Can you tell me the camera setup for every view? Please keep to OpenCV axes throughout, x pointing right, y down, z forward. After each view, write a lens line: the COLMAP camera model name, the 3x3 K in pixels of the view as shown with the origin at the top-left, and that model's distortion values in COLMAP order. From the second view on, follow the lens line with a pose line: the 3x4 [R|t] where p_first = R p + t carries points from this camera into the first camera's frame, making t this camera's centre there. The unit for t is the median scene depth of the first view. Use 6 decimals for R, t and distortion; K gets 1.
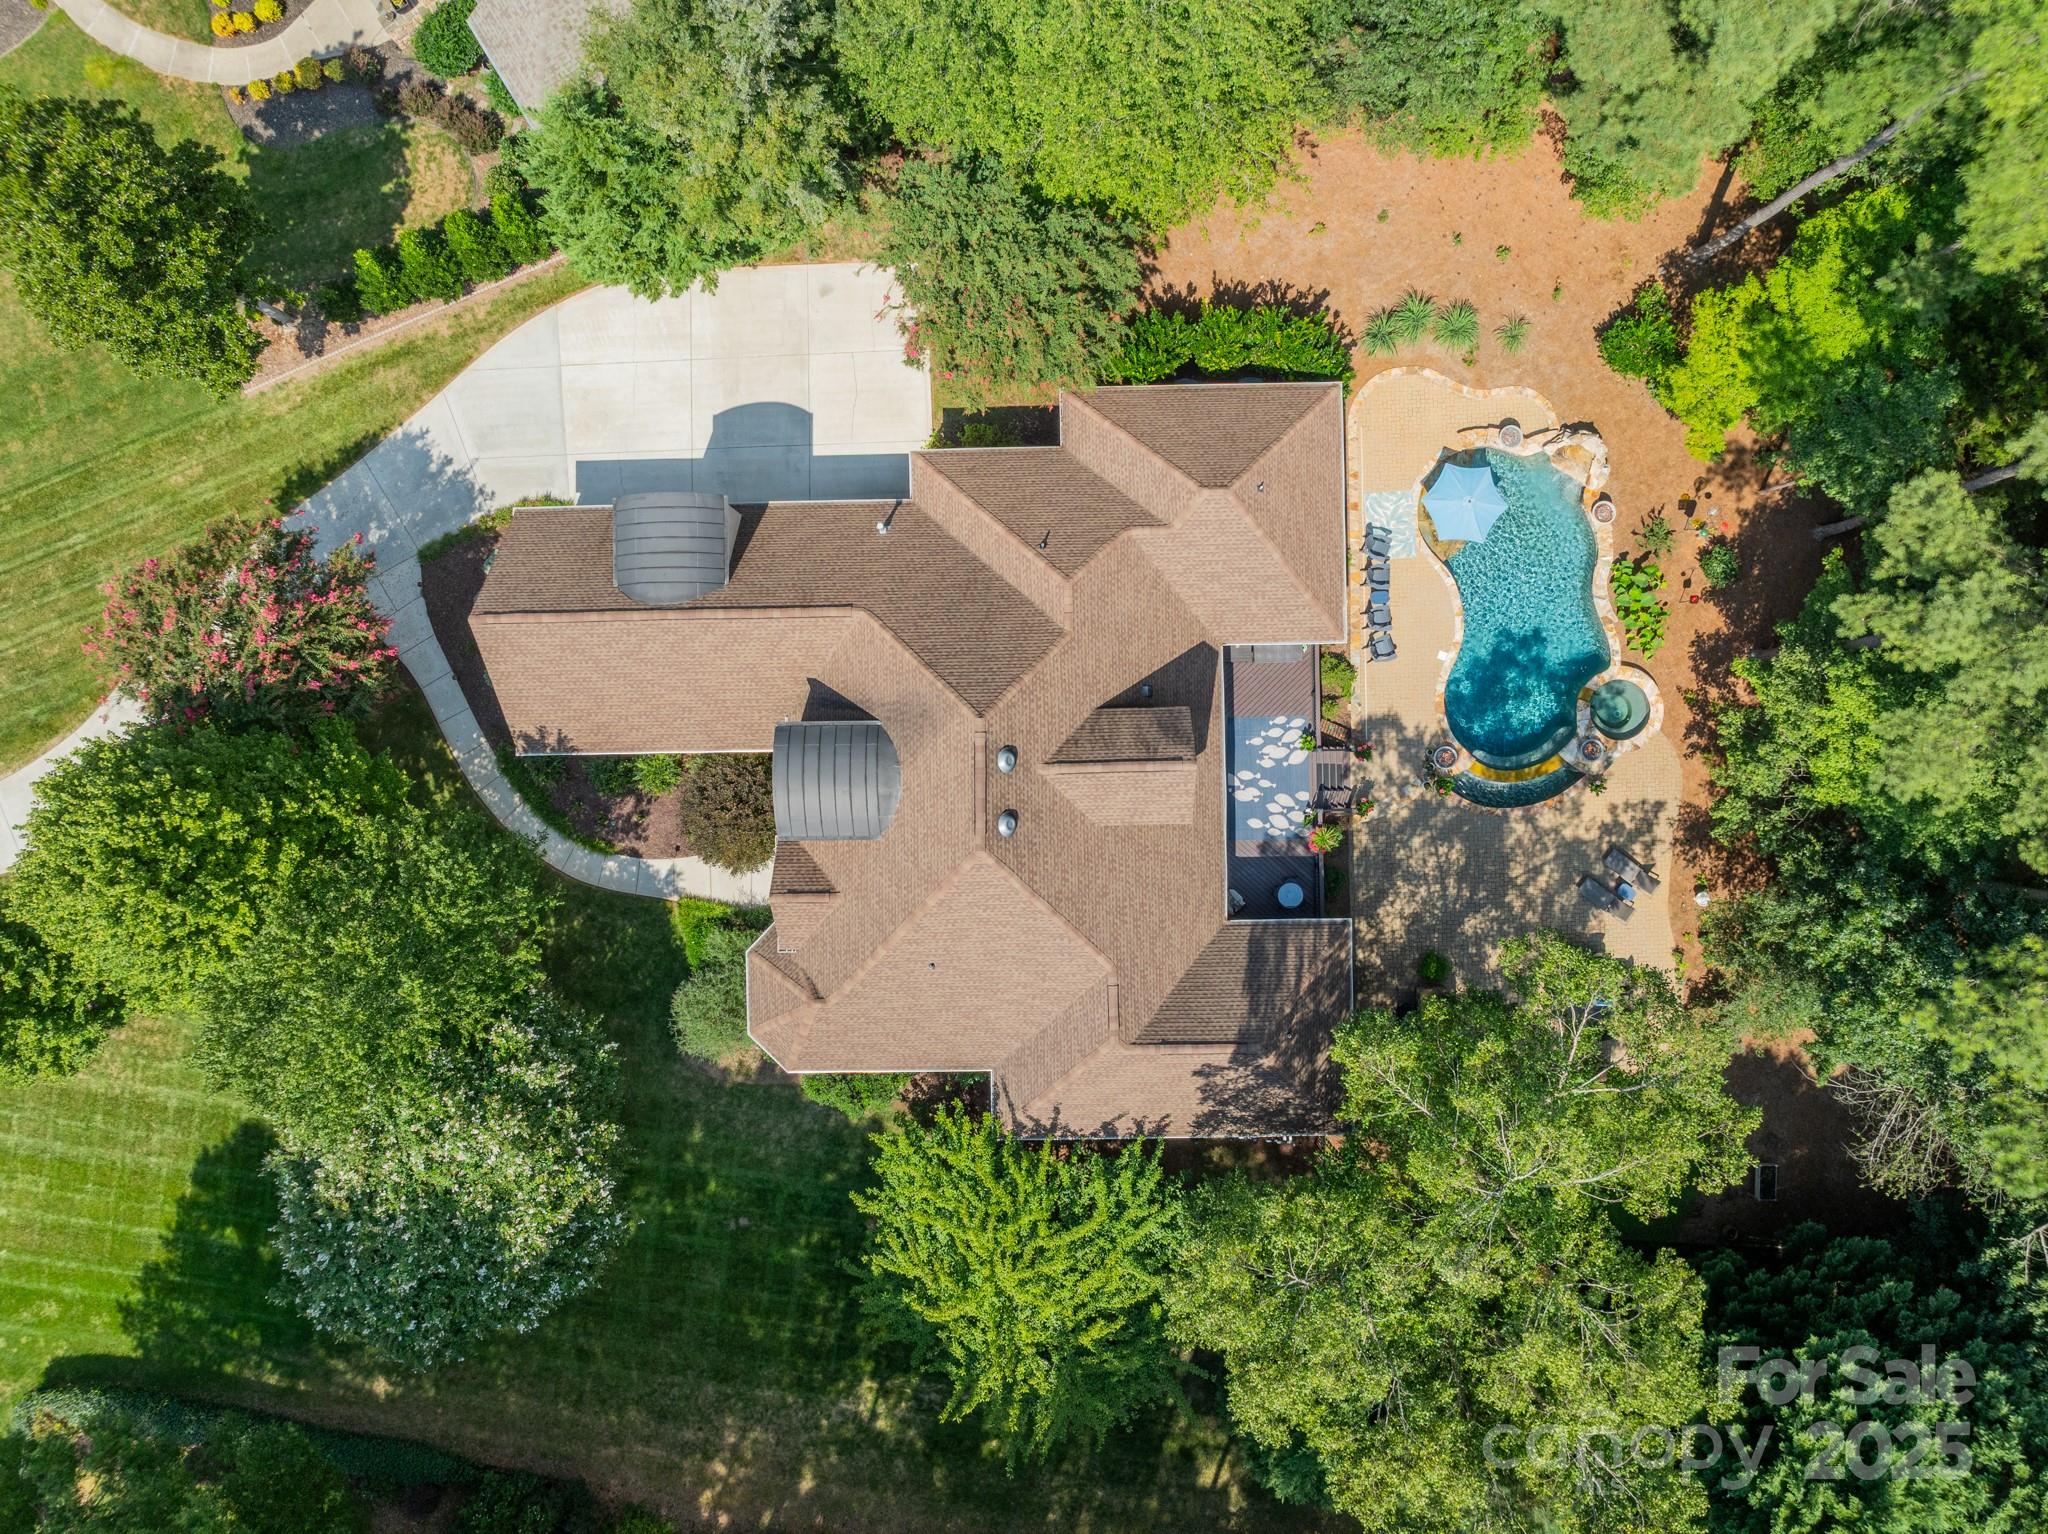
lens RADIAL K [[1438.4, 0, 1040.9], [0, 1438.4, 768.9], [0, 0, 1]] dist [-0.016777, -0.004953]
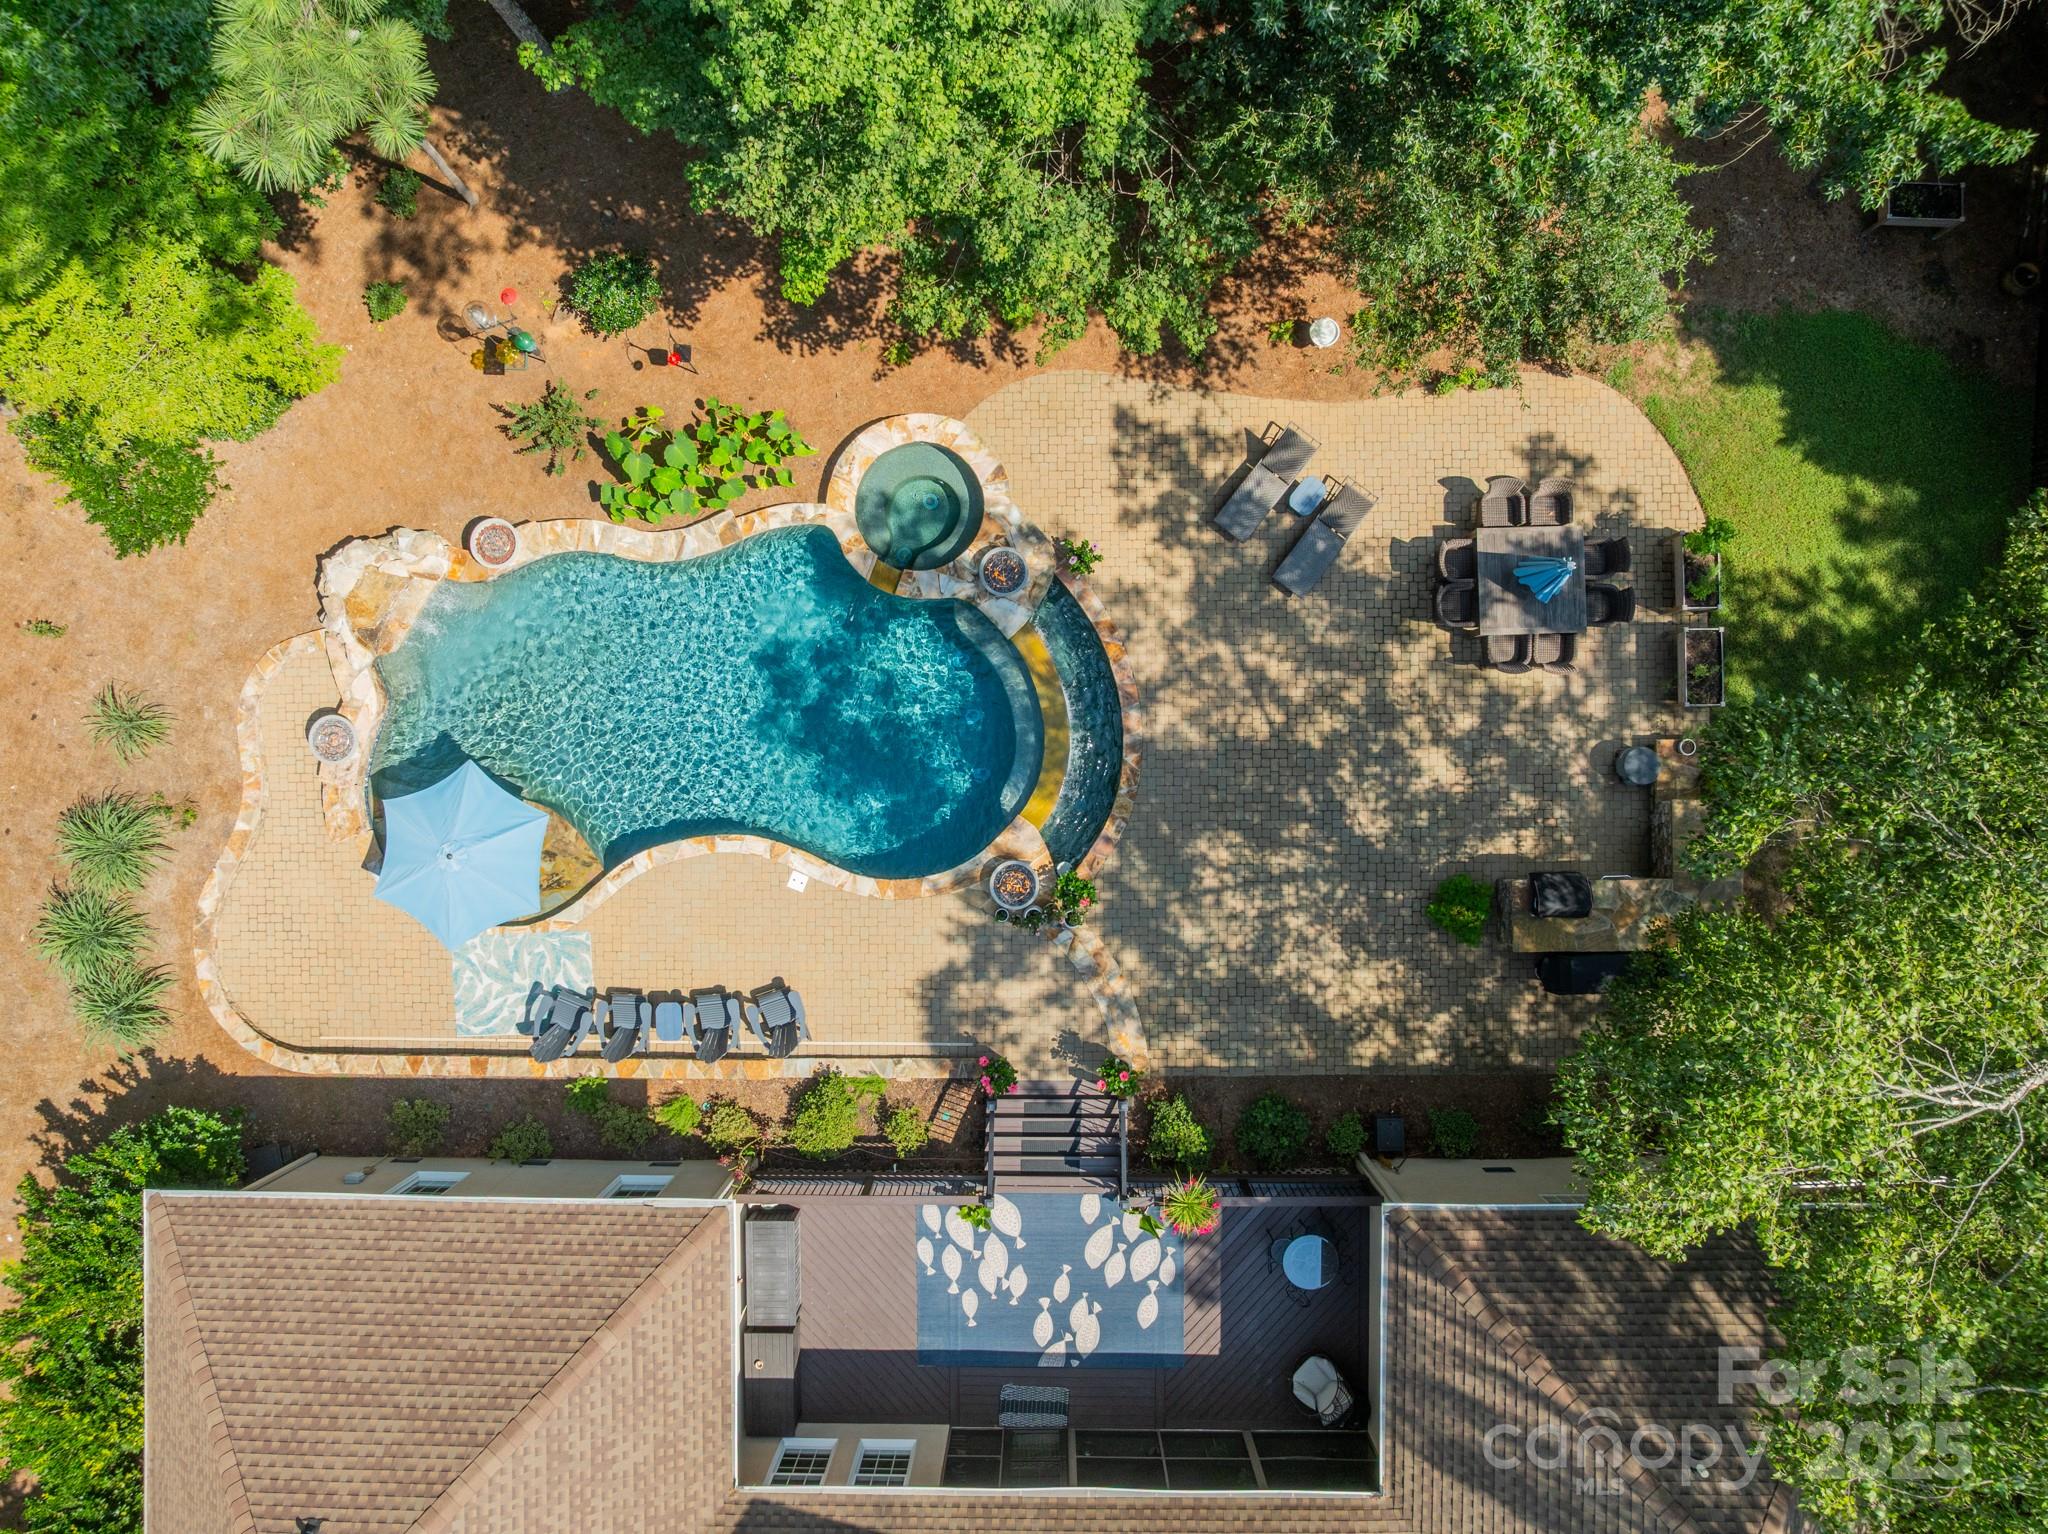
lens RADIAL K [[1438.4, 0, 1022.3], [0, 1438.4, 784.1], [0, 0, 1]] dist [-0.016777, -0.004953]
pose [[0.017596, -0.999834, 0.004660, 0.309762], [0.999592, 0.017487, -0.022598, 0.004821], [0.022513, 0.005056, 0.999734, 0.527598]]
